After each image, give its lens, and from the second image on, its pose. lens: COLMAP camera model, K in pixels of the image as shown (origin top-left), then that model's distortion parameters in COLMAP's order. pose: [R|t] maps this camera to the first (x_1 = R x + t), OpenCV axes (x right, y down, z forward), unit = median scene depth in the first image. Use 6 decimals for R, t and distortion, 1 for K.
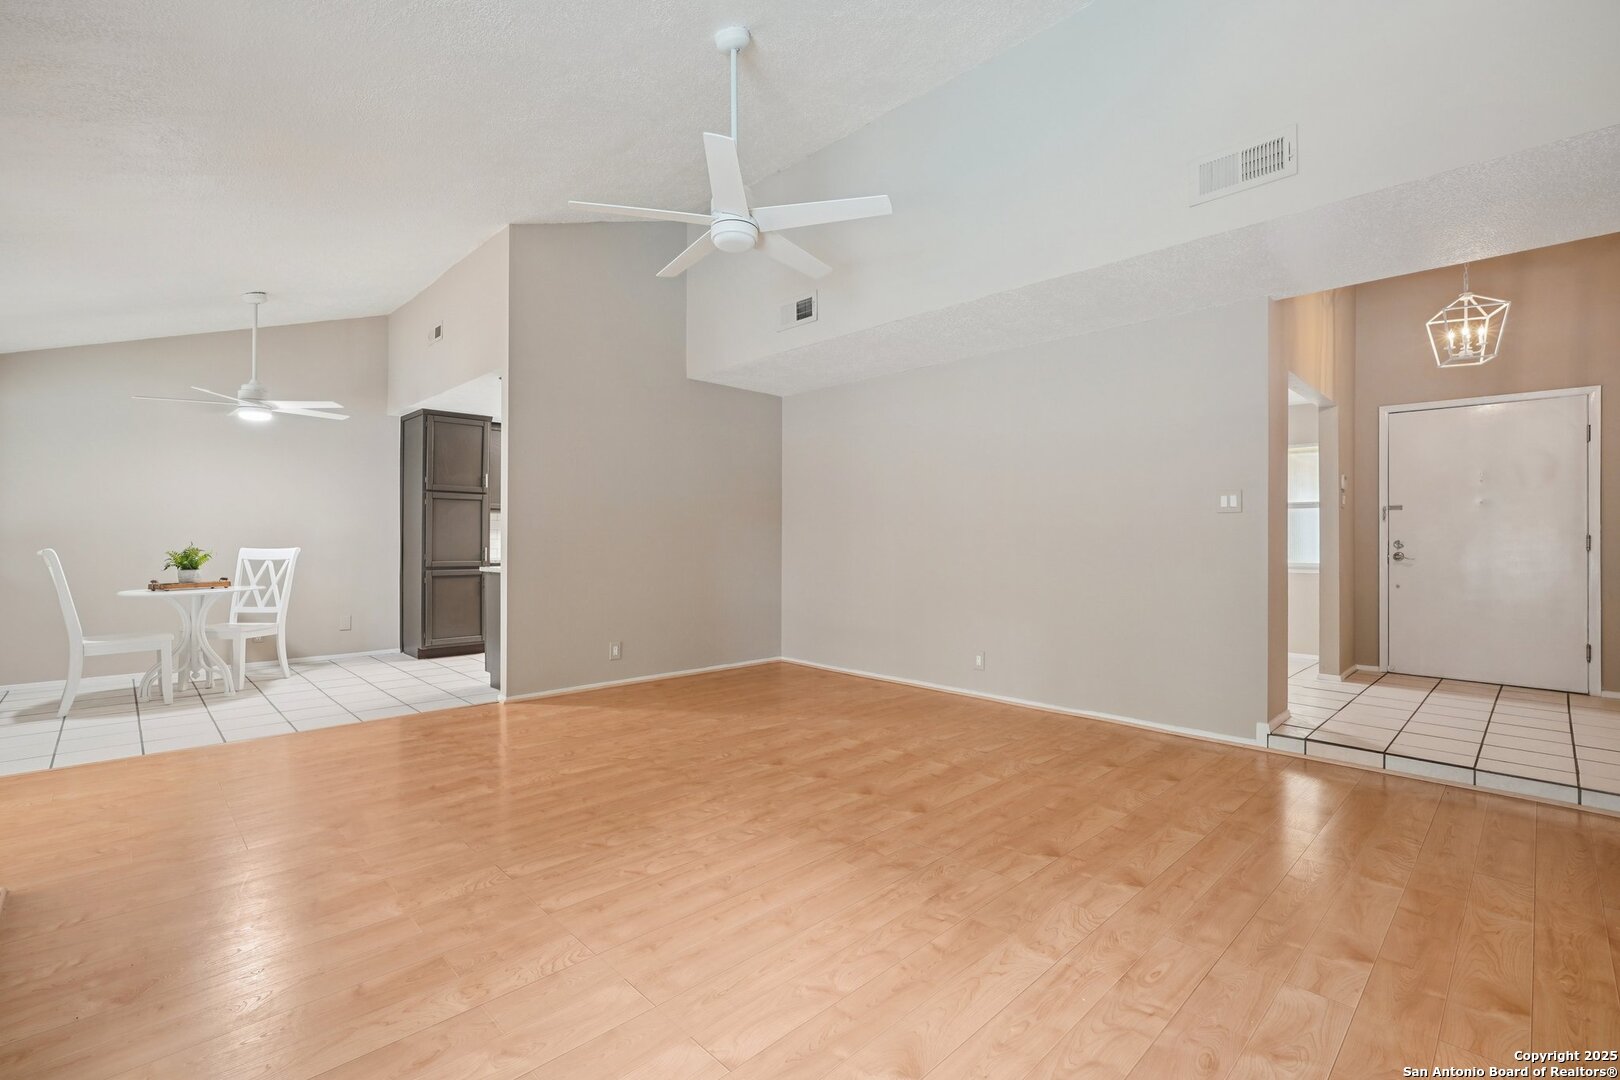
lens RADIAL K [[723.3, 0, 816.4], [0, 723.3, 544.6], [0, 0, 1]] dist [-0.004471, -0.000490]
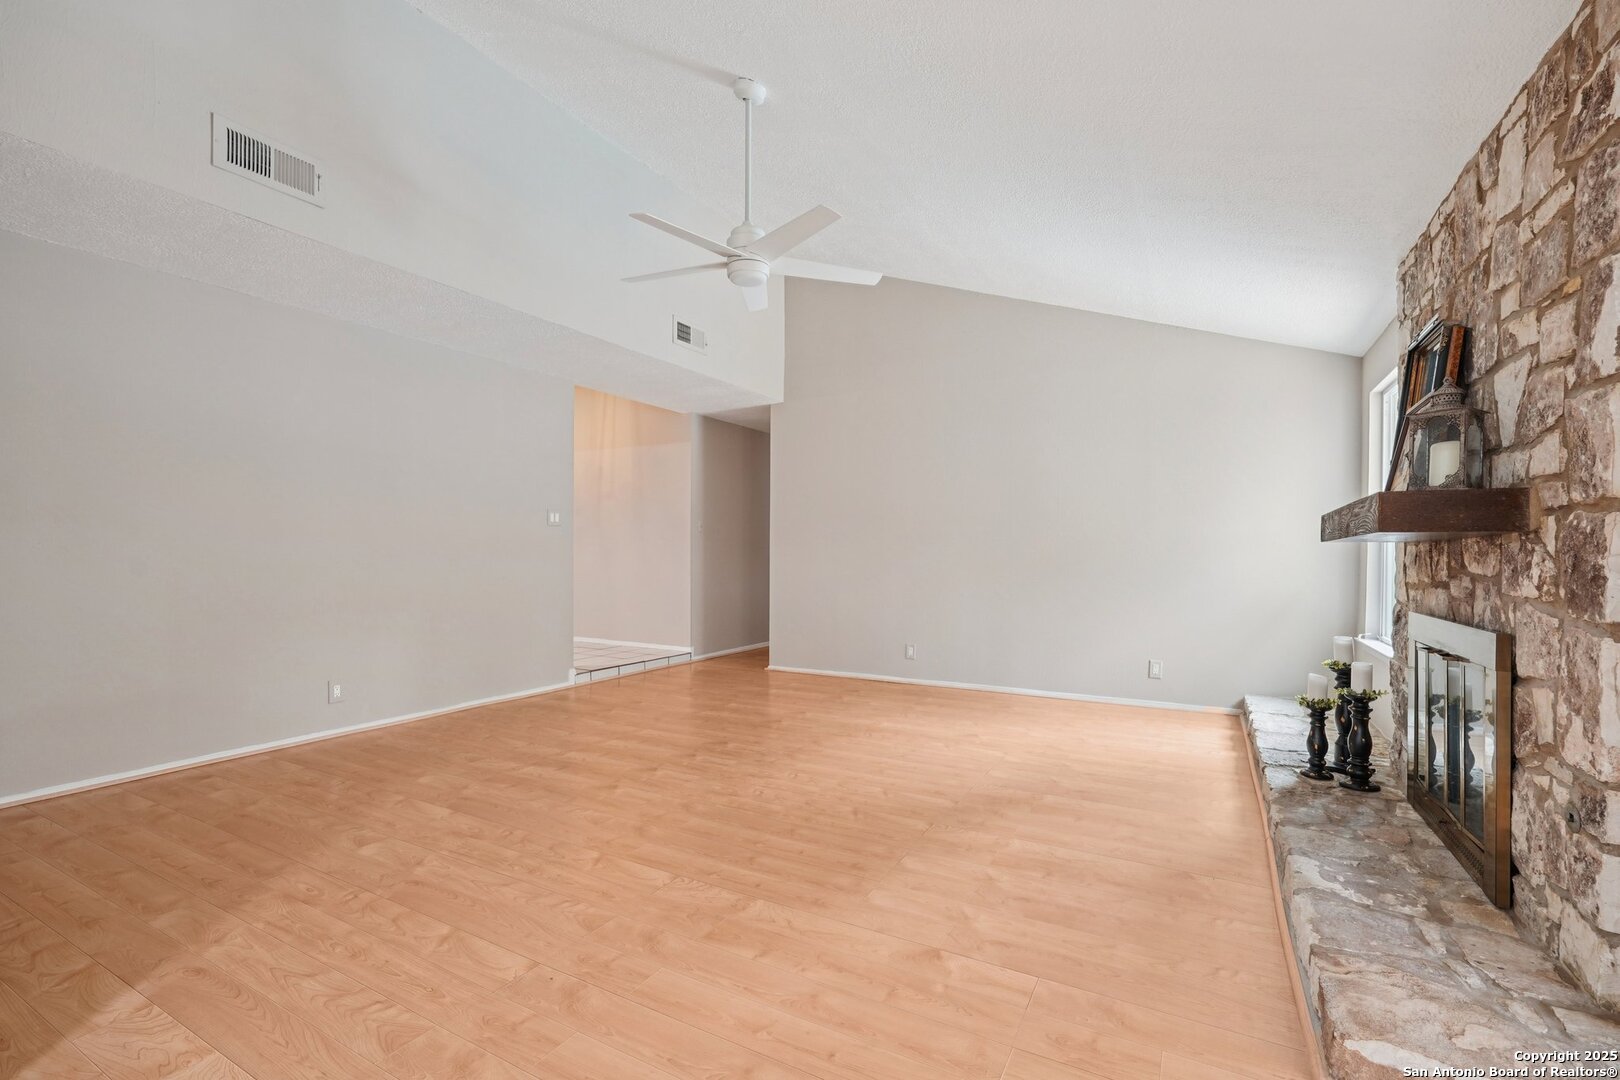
lens RADIAL K [[723.3, 0, 811.7], [0, 723.3, 544.2], [0, 0, 1]] dist [-0.004471, -0.000490]
pose [[-0.288400, -0.000184, 0.957510, -1.049088], [-0.004394, 0.999990, -0.001132, -0.009965], [-0.957500, -0.004534, -0.288398, 1.056169]]
